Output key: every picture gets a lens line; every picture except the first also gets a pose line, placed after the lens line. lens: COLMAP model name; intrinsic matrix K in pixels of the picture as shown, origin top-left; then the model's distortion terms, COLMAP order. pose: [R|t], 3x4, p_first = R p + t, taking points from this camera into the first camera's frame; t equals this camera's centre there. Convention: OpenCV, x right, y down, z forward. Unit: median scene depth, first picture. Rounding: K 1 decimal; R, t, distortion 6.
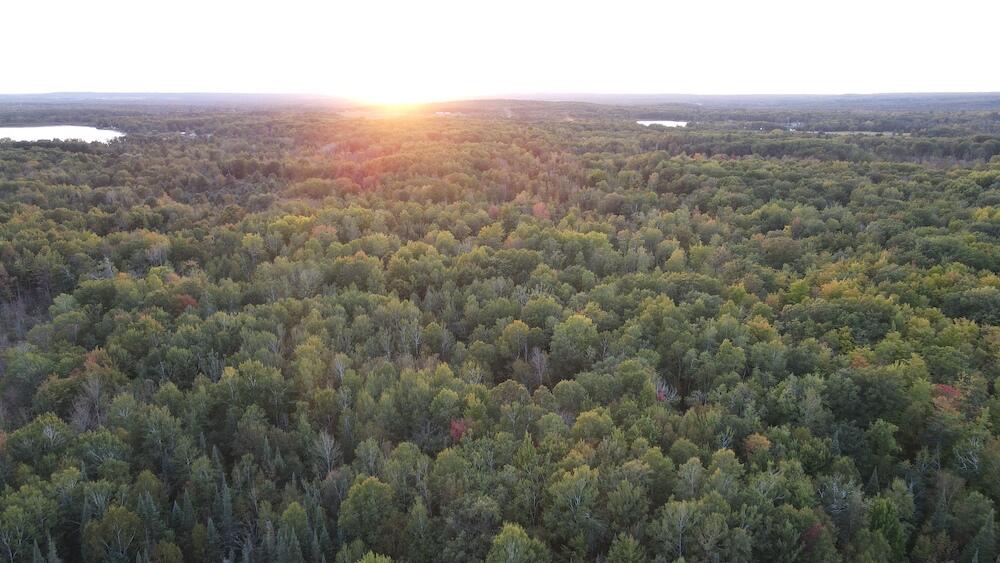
lens RADIAL K [[737.2, 0, 501.3], [0, 737.2, 286.1], [0, 0, 1]] dist [-0.002319, 0.030265]
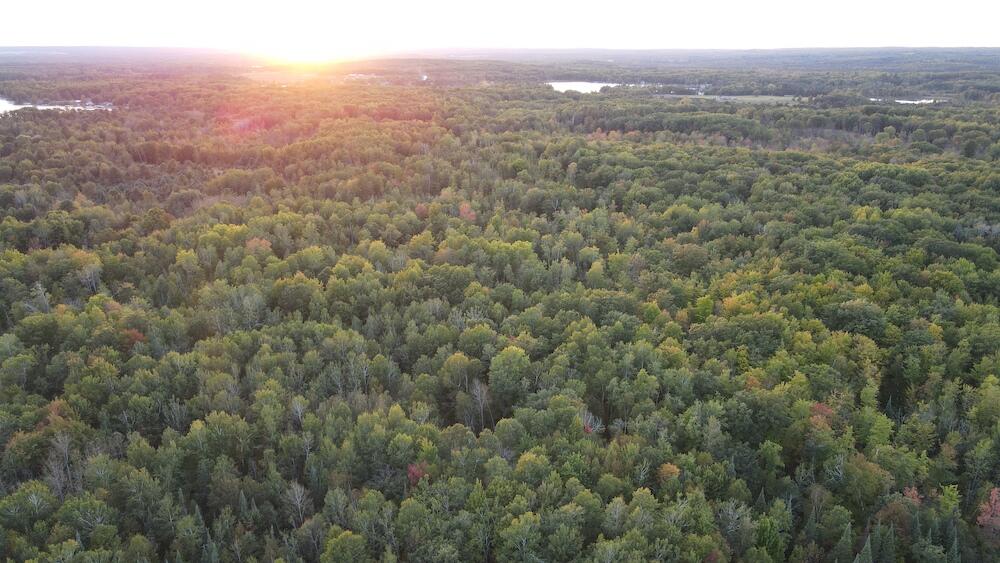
lens RADIAL K [[737.2, 0, 501.3], [0, 737.2, 286.1], [0, 0, 1]] dist [-0.002319, 0.030265]
pose [[0.993687, -0.036354, 0.106136, -0.023492], [0.030123, 0.997760, 0.059725, -0.102870], [-0.108070, -0.056151, 0.992556, -0.085202]]
